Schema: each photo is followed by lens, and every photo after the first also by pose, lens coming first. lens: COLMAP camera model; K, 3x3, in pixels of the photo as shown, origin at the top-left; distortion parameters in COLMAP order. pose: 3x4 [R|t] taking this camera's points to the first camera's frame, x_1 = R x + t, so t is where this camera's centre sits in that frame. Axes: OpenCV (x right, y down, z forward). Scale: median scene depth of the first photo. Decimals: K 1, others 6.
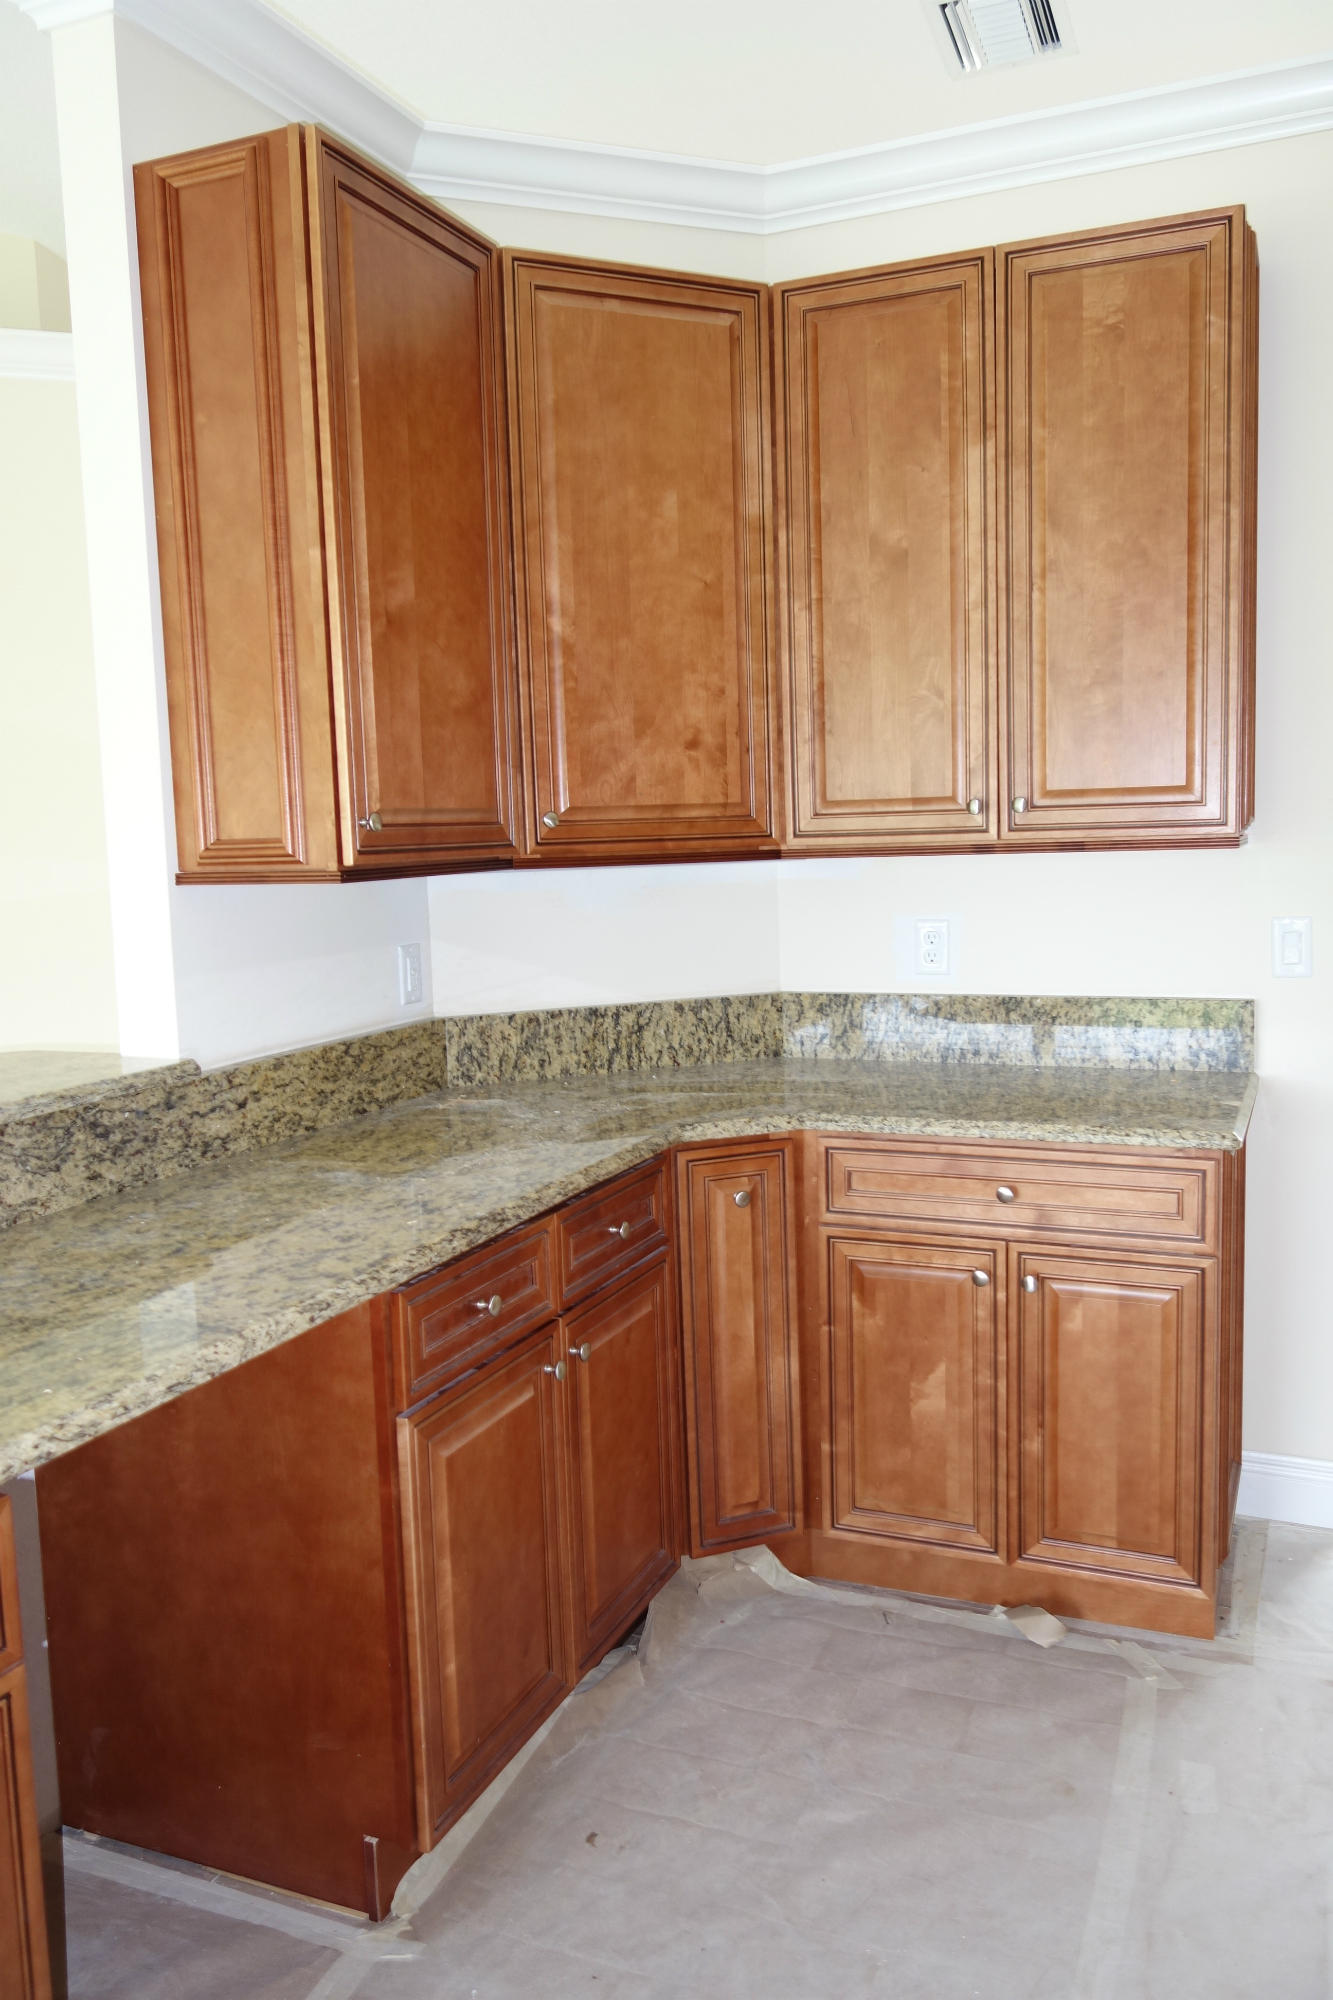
lens RADIAL K [[1562.7, 0, 666.5], [0, 1562.7, 1000.0], [0, 0, 1]] dist [-0.004474, -0.003286]
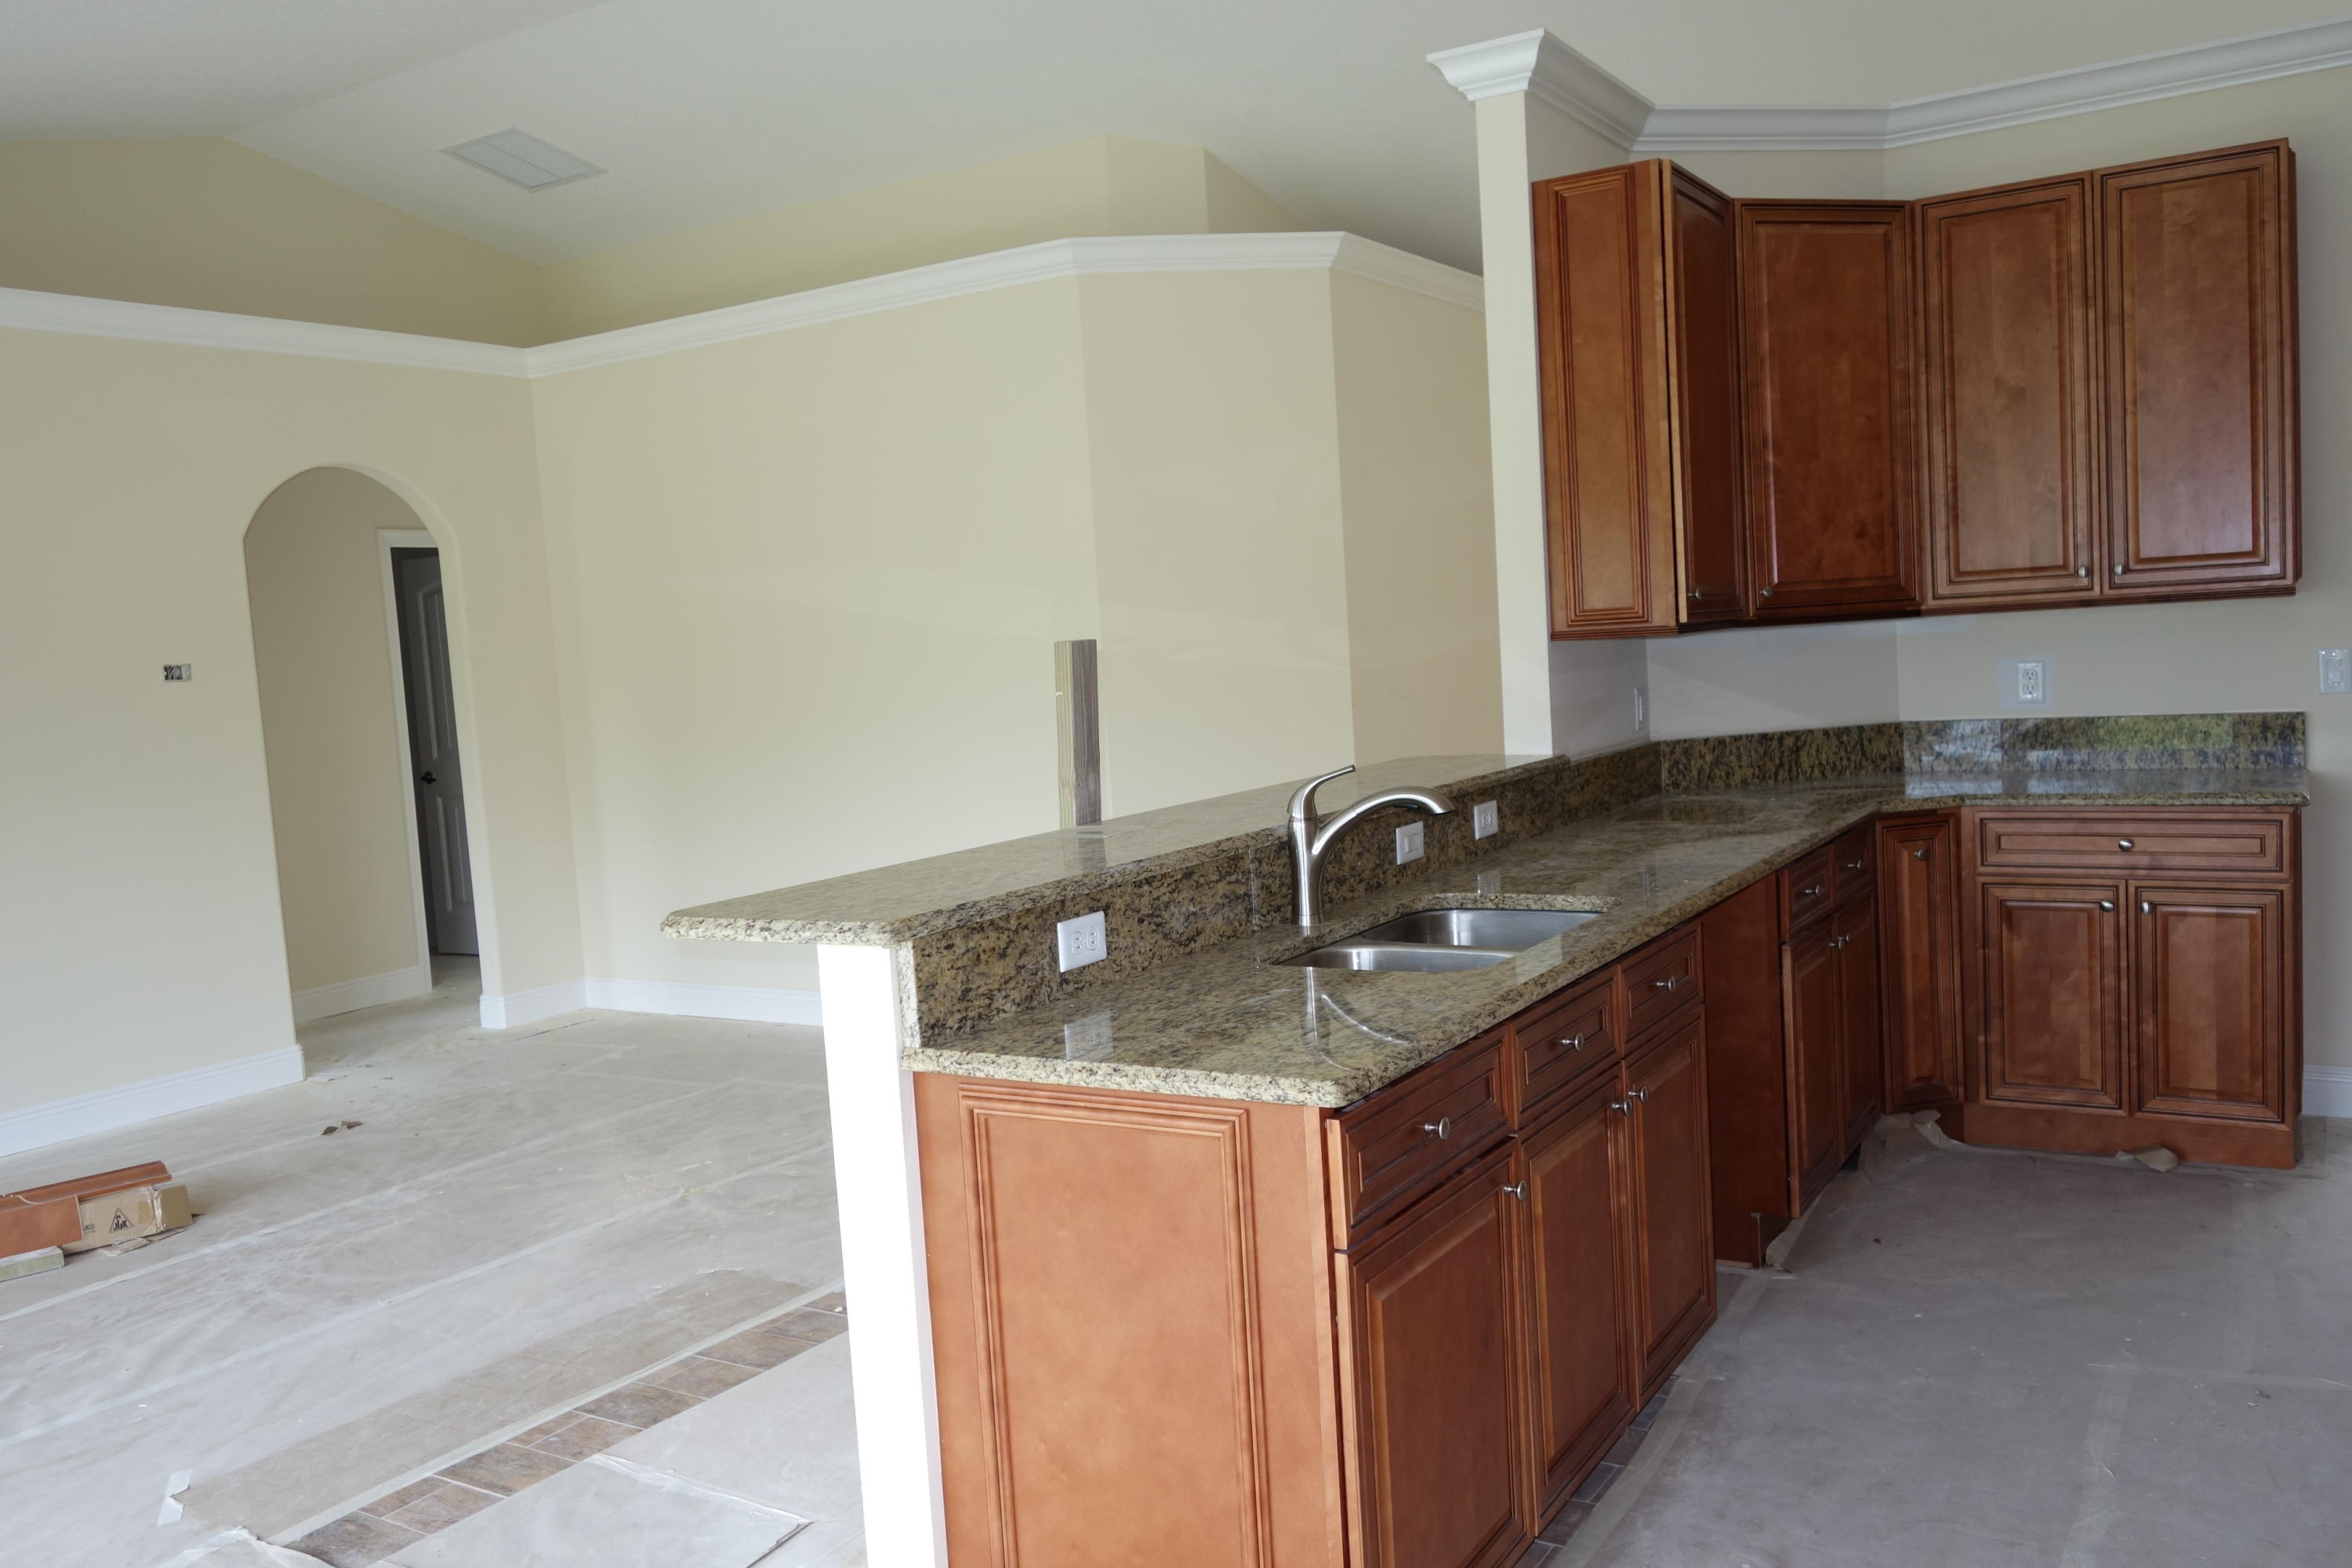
lens RADIAL K [[1837.7, 0, 1164.3], [0, 1837.7, 785.8], [0, 0, 1]] dist [-0.004474, -0.003286]
pose [[0.987460, -0.017467, -0.156902, -0.360431], [0.013812, 0.999608, -0.024356, 0.094837], [0.157266, 0.021884, 0.987314, -0.734649]]
